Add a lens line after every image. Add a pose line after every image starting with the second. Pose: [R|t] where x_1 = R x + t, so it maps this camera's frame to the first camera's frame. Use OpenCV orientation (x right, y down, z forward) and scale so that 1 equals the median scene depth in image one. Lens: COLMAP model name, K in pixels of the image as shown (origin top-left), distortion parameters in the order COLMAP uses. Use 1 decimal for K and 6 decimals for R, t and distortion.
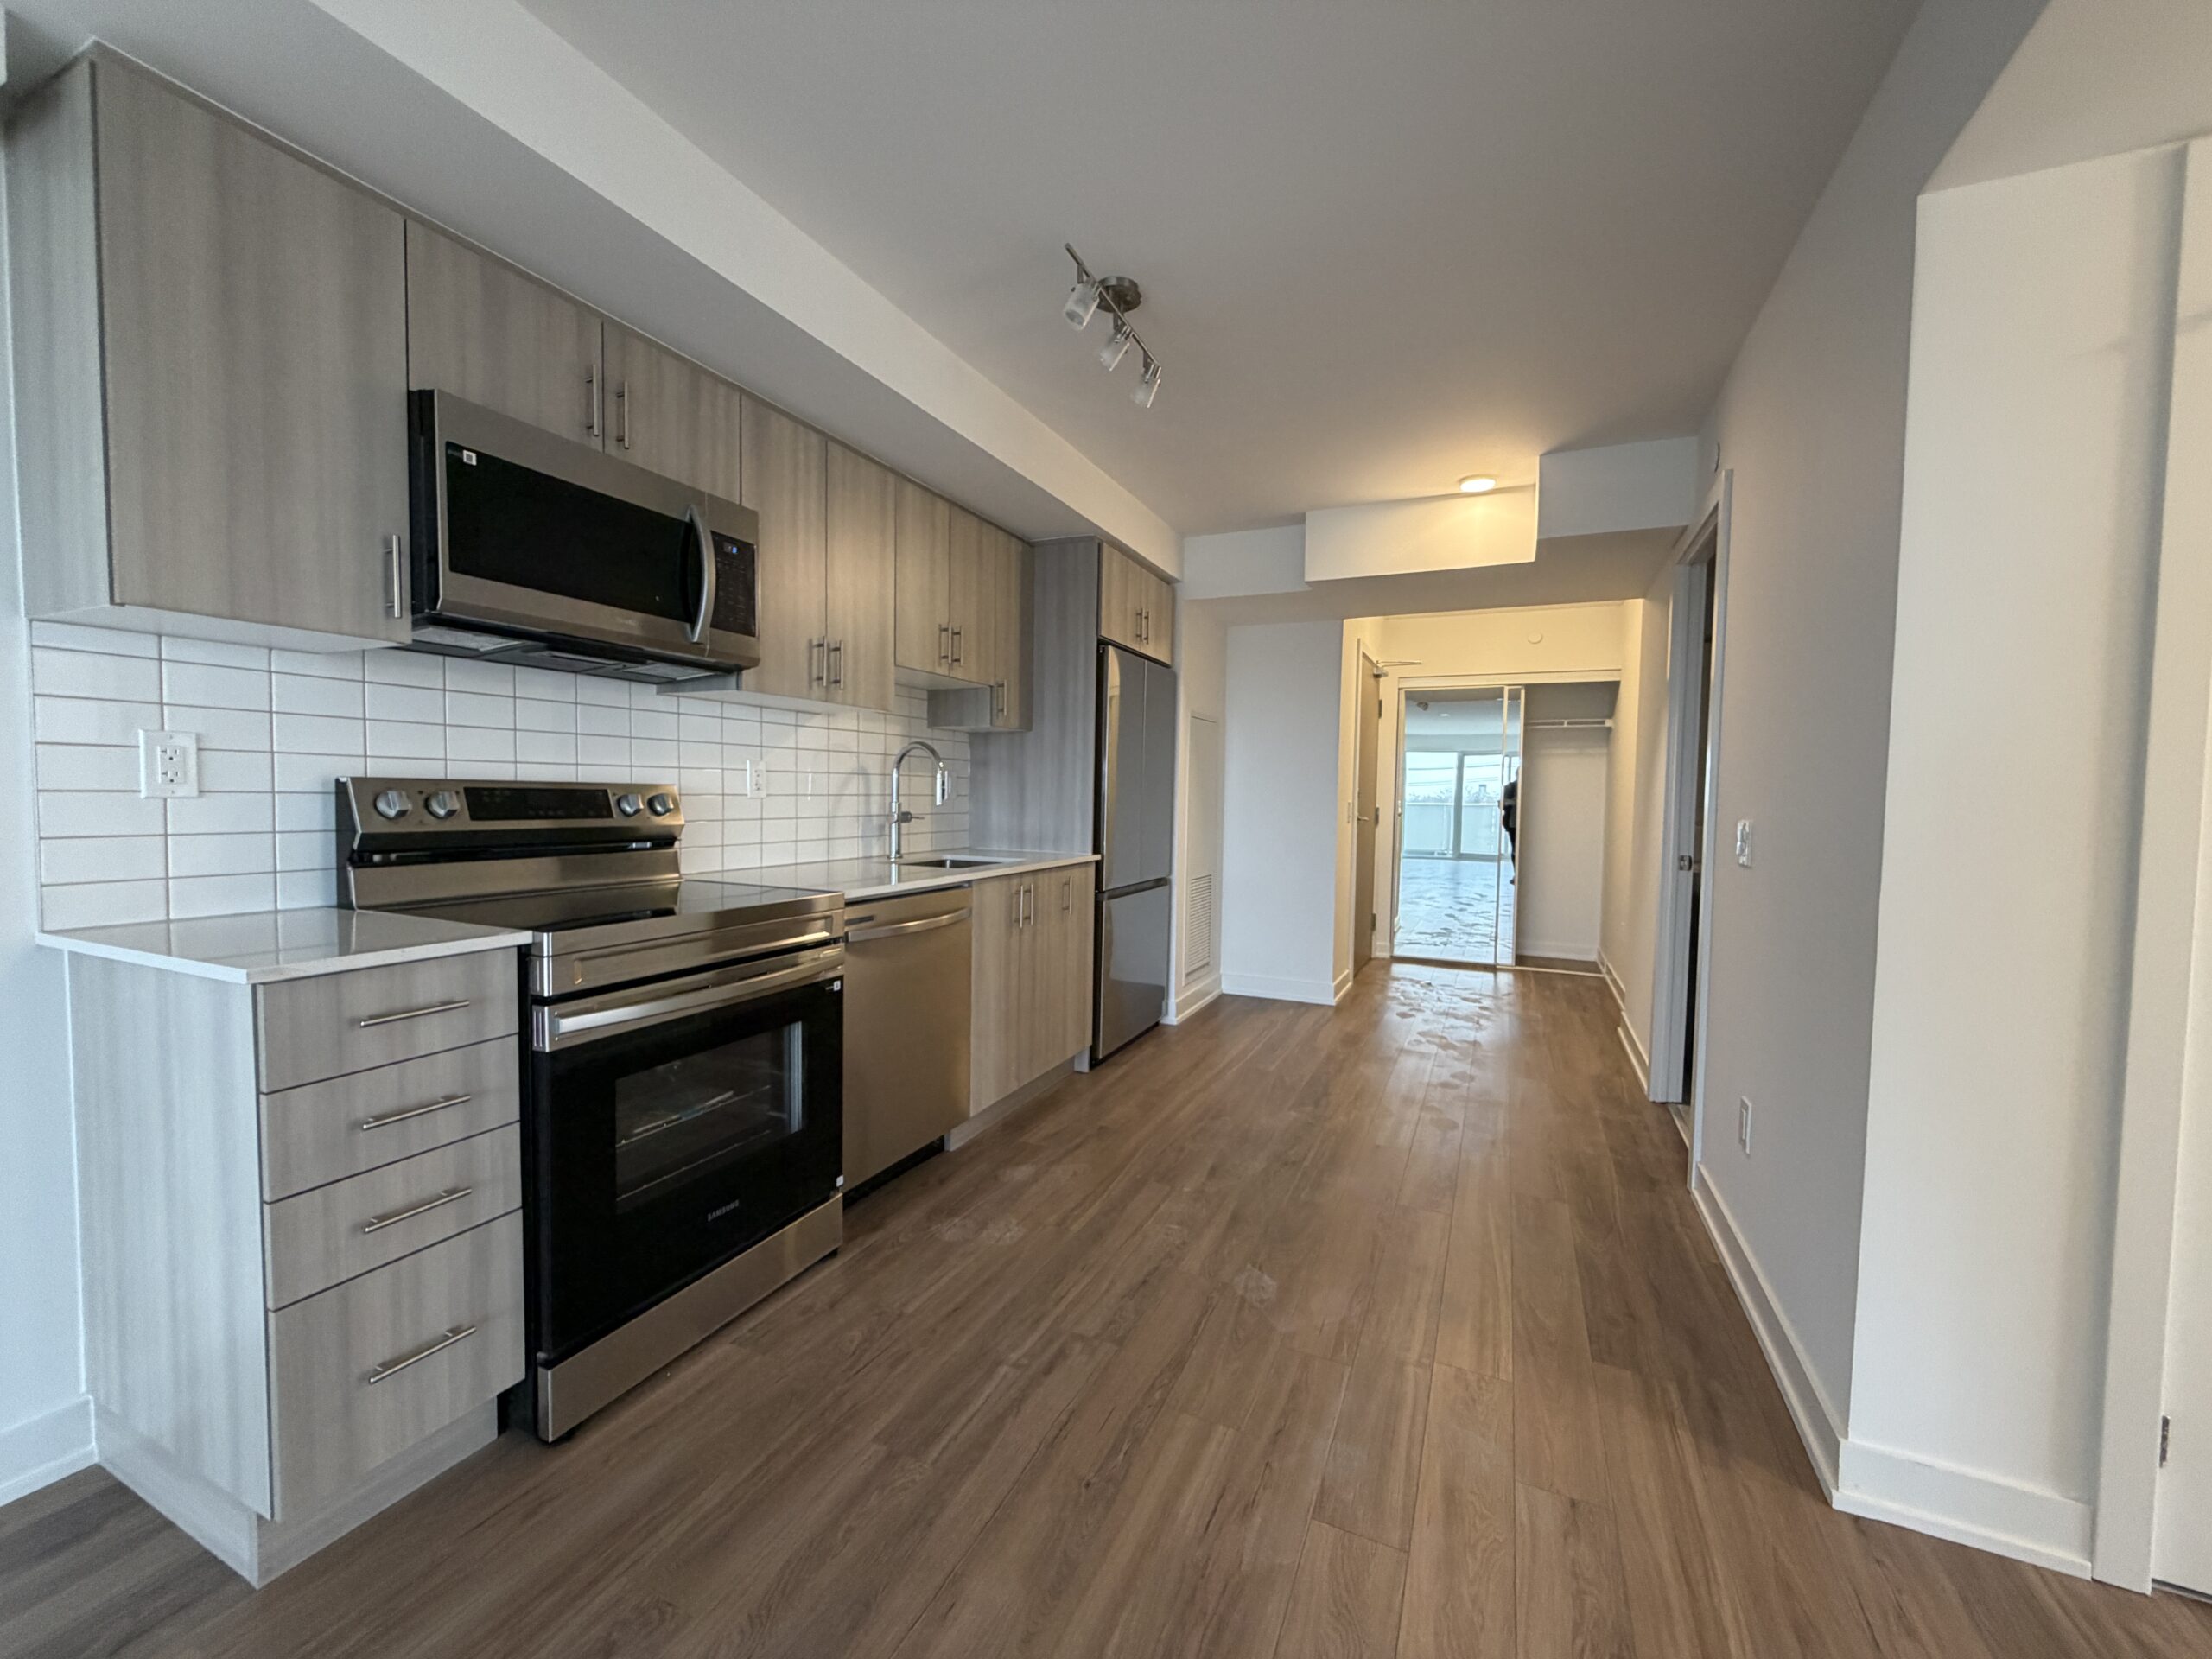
lens RADIAL K [[880.4, 0, 1101.9], [0, 880.4, 831.1], [0, 0, 1]] dist [0.001205, 0.000029]
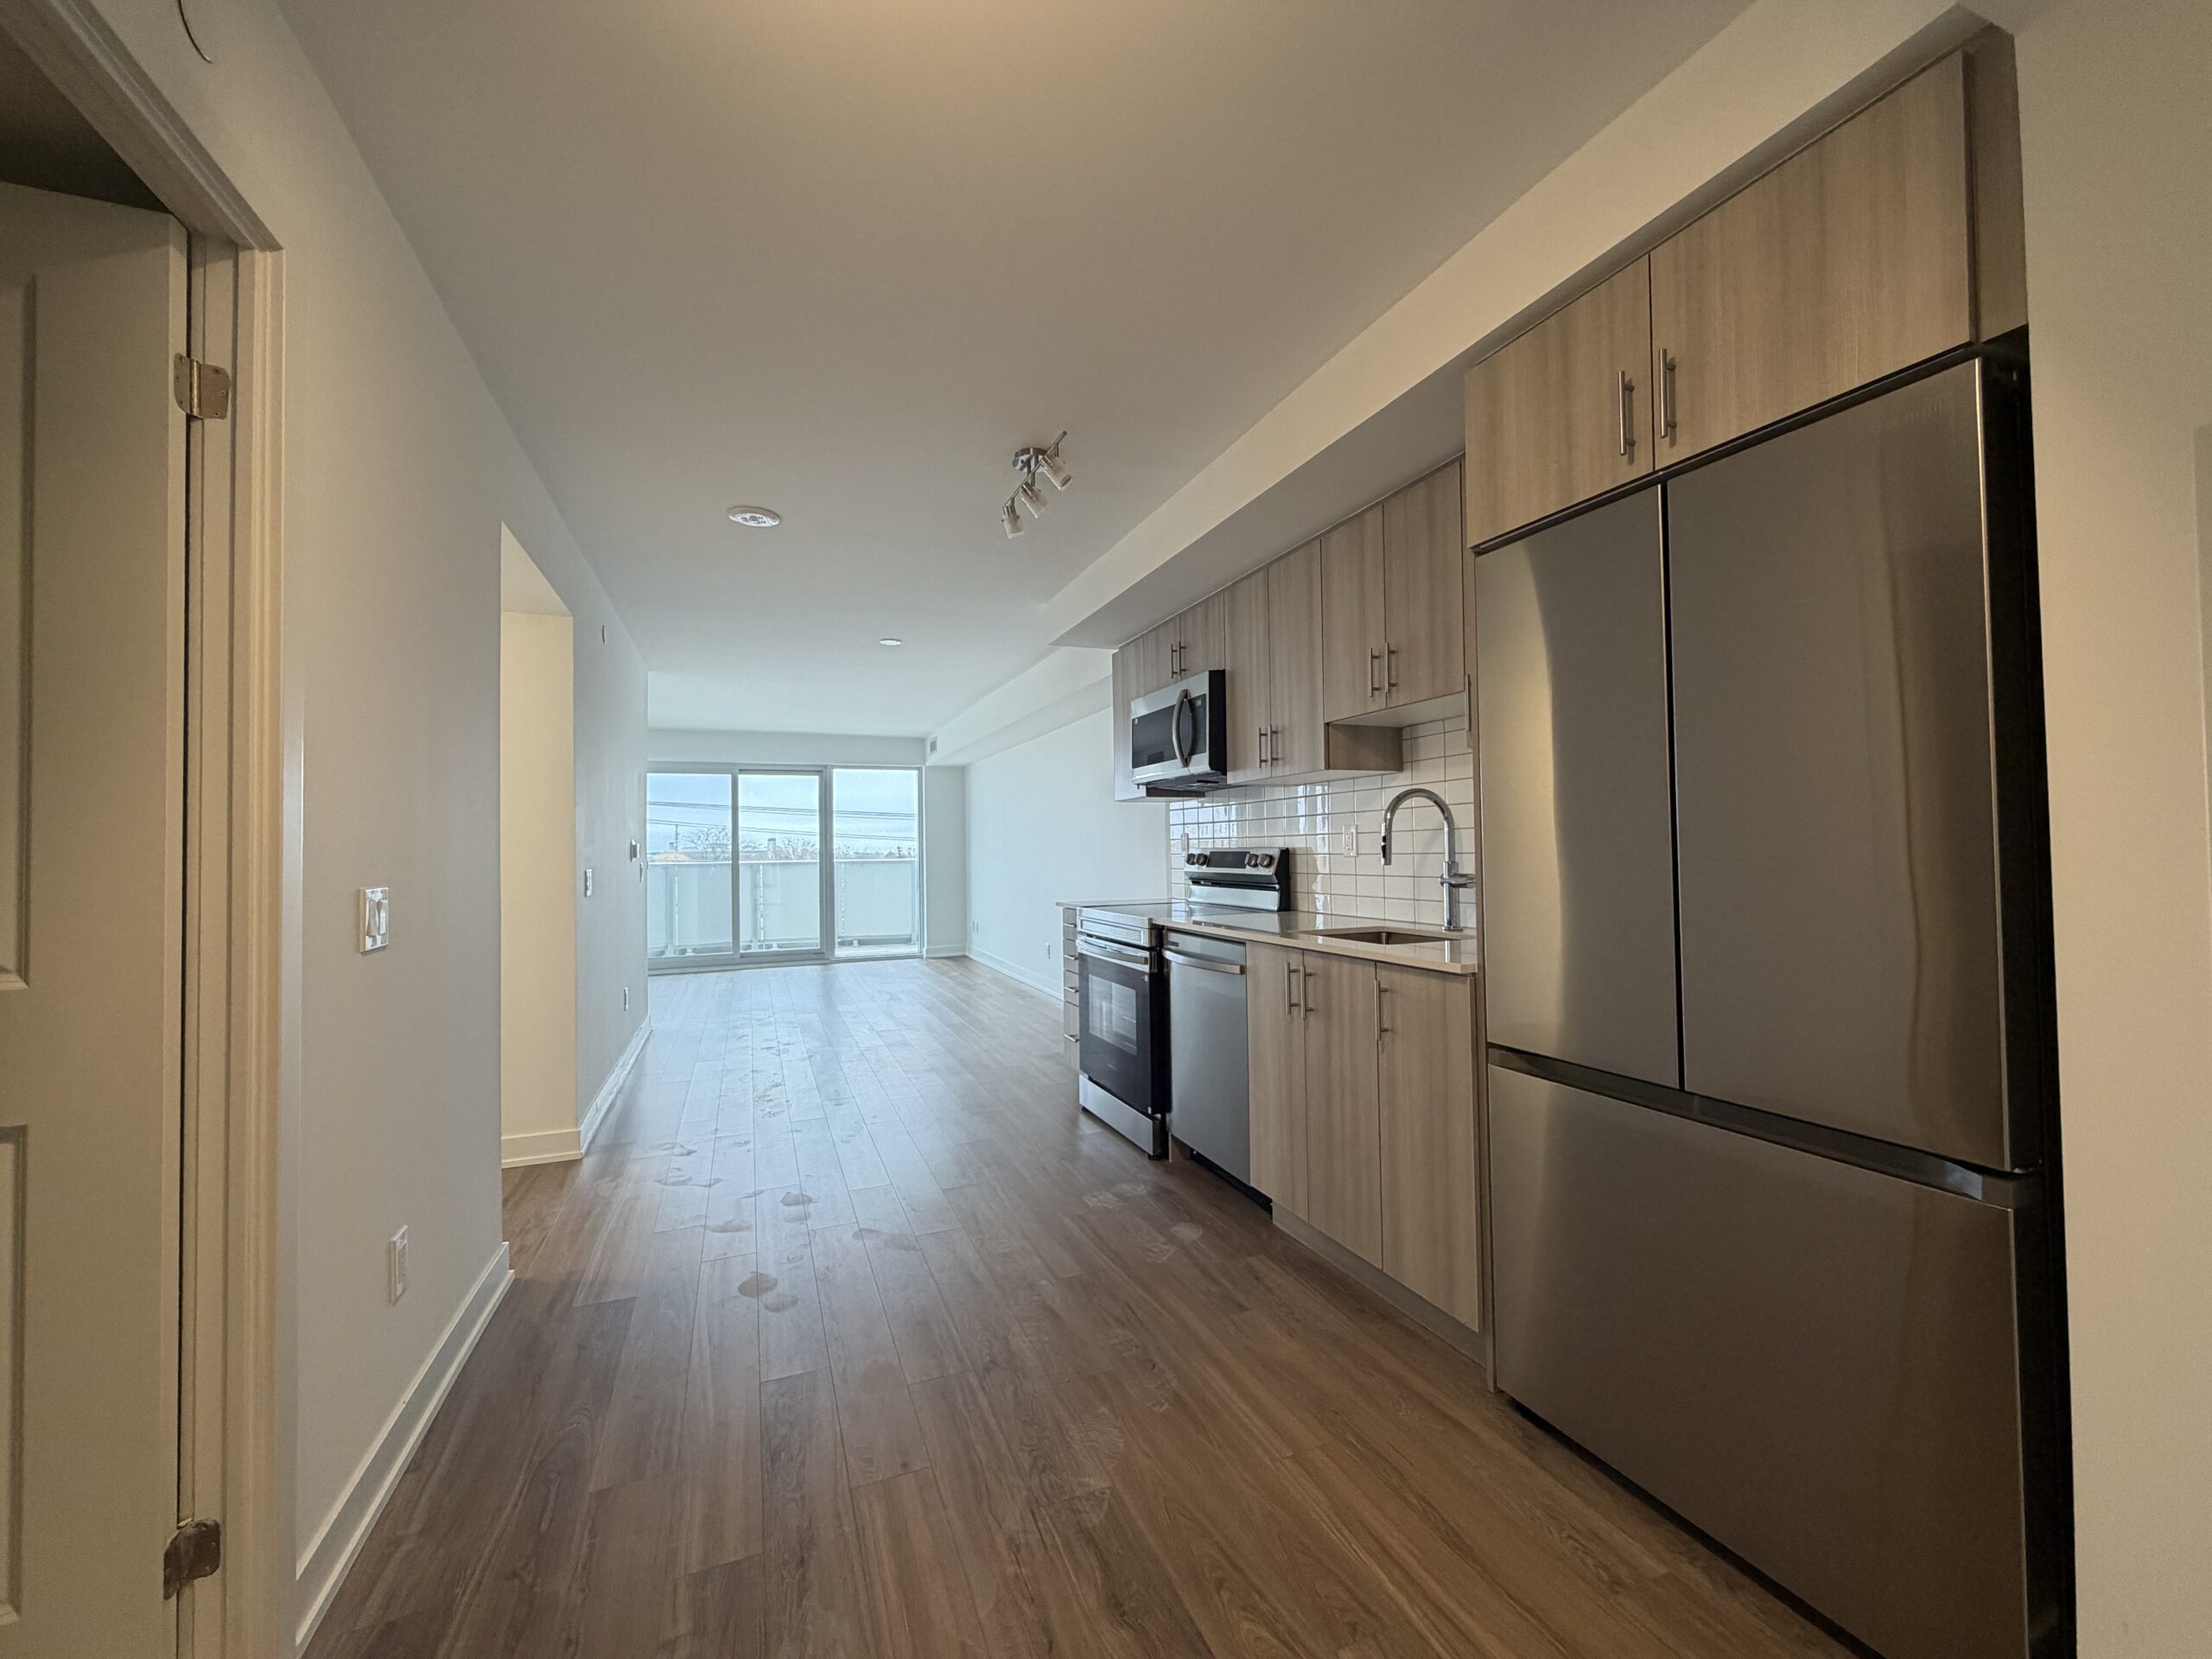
lens RADIAL K [[880.4, 0, 1102.9], [0, 880.4, 830.8], [0, 0, 1]] dist [0.001205, 0.000029]
pose [[-0.687214, -0.021806, -0.726127, 0.662401], [-0.029051, 0.999575, -0.002524, -0.056702], [0.725874, 0.019360, -0.687556, 1.510135]]
